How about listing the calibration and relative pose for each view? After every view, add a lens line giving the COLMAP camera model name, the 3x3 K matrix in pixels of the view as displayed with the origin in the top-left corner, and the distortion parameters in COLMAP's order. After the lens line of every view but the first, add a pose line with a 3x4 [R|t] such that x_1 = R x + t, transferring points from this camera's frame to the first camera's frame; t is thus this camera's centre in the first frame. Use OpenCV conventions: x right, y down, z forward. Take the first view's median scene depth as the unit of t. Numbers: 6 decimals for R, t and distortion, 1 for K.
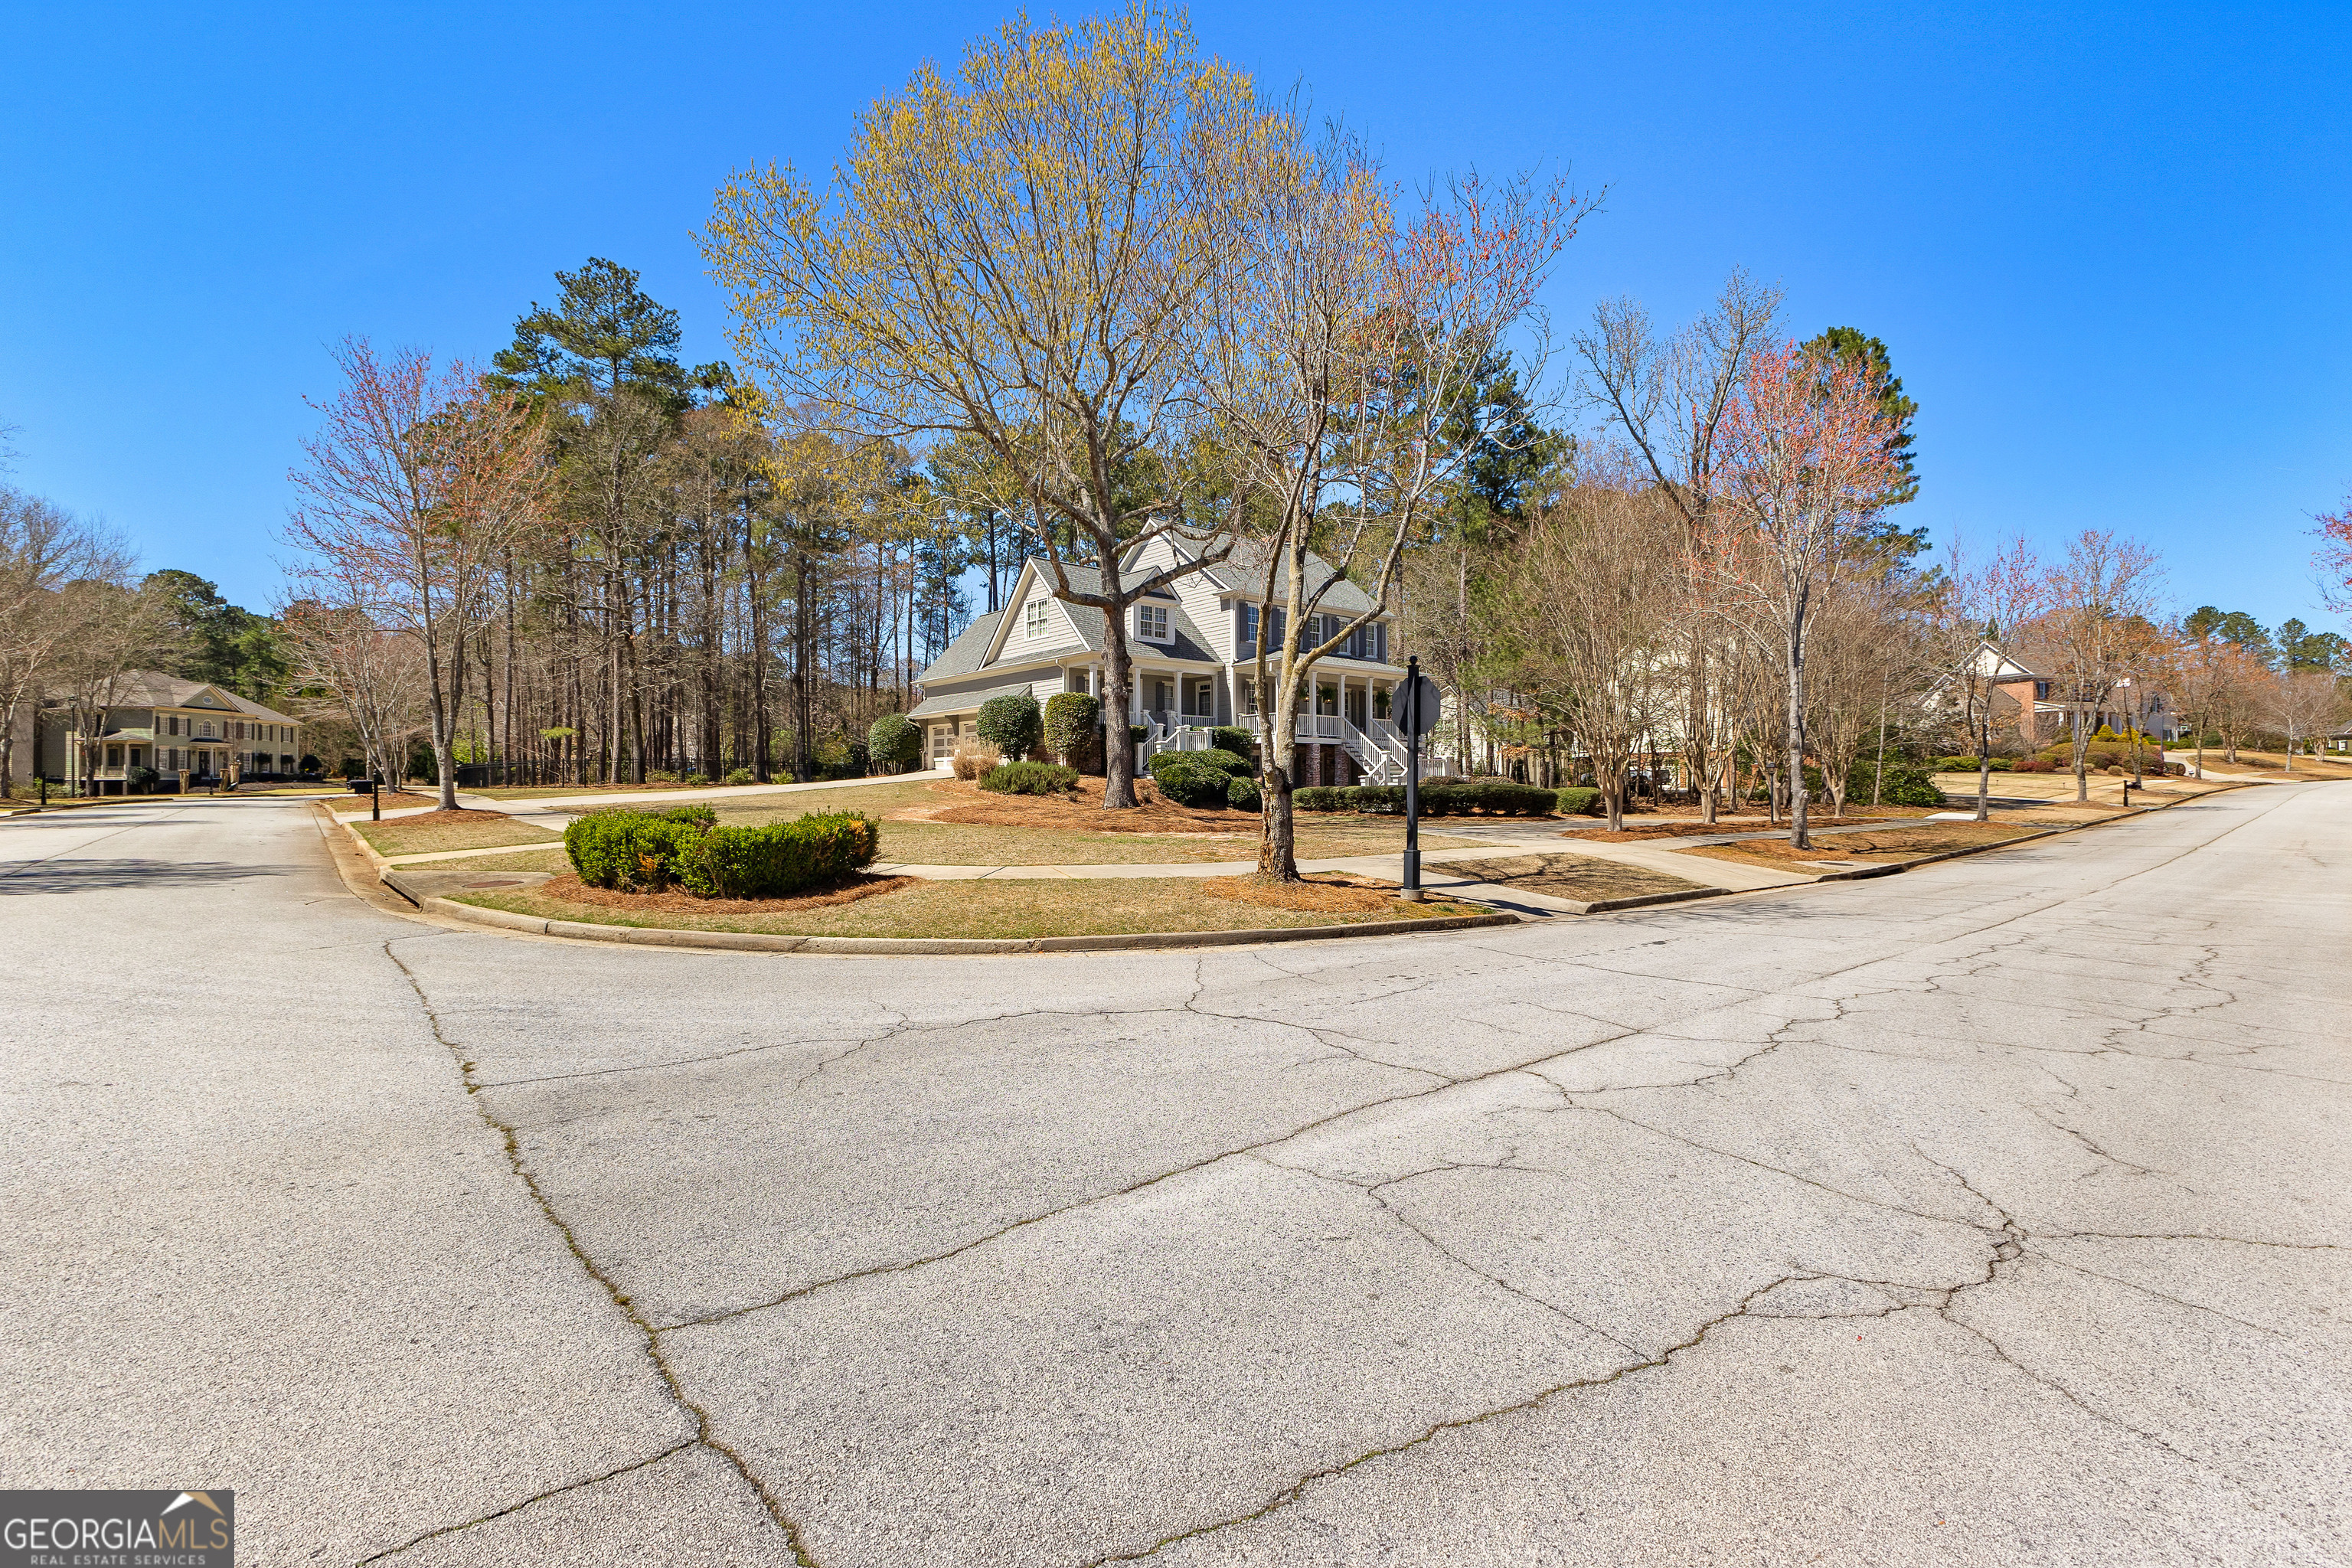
lens RADIAL K [[1019.0, 0, 1169.4], [0, 1019.0, 785.7], [0, 0, 1]] dist [0.002411, -0.000931]
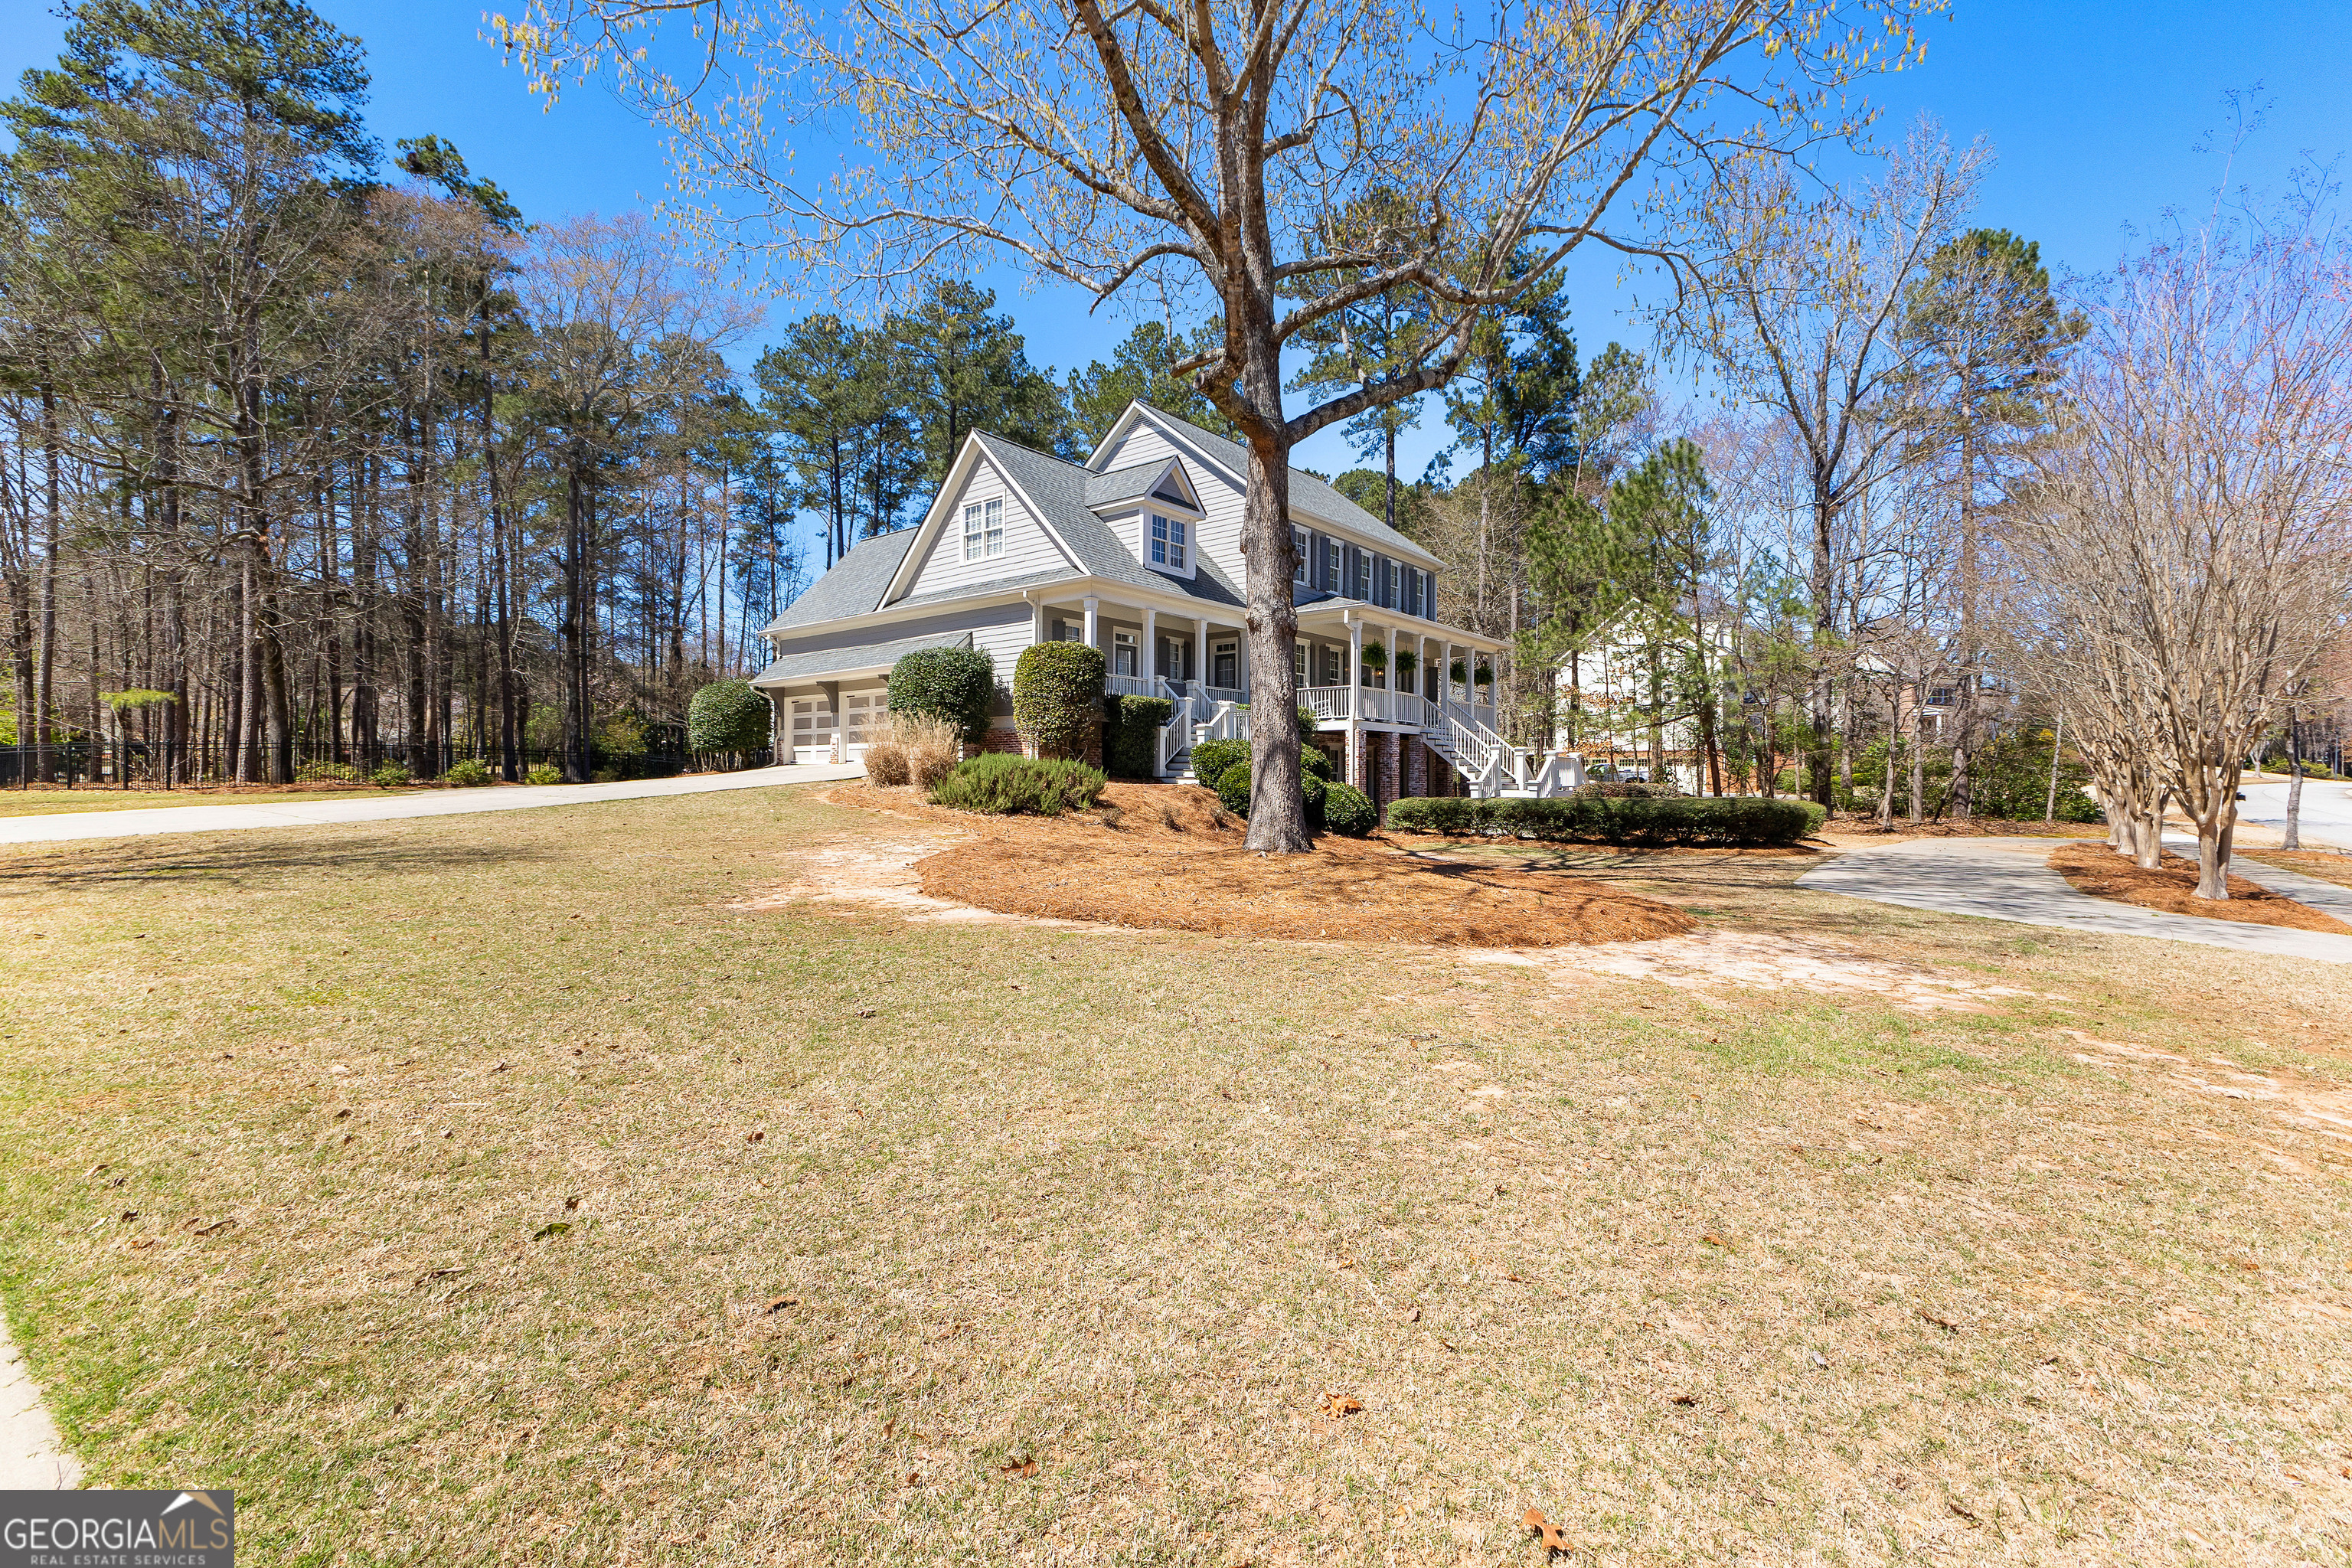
lens RADIAL K [[1019.0, 0, 1185.2], [0, 1019.0, 782.5], [0, 0, 1]] dist [0.002411, -0.000931]
pose [[0.981103, 0.005370, 0.193414, -0.109825], [-0.005983, 0.999979, 0.002583, -0.007345], [-0.193396, -0.003692, 0.981114, 0.301630]]
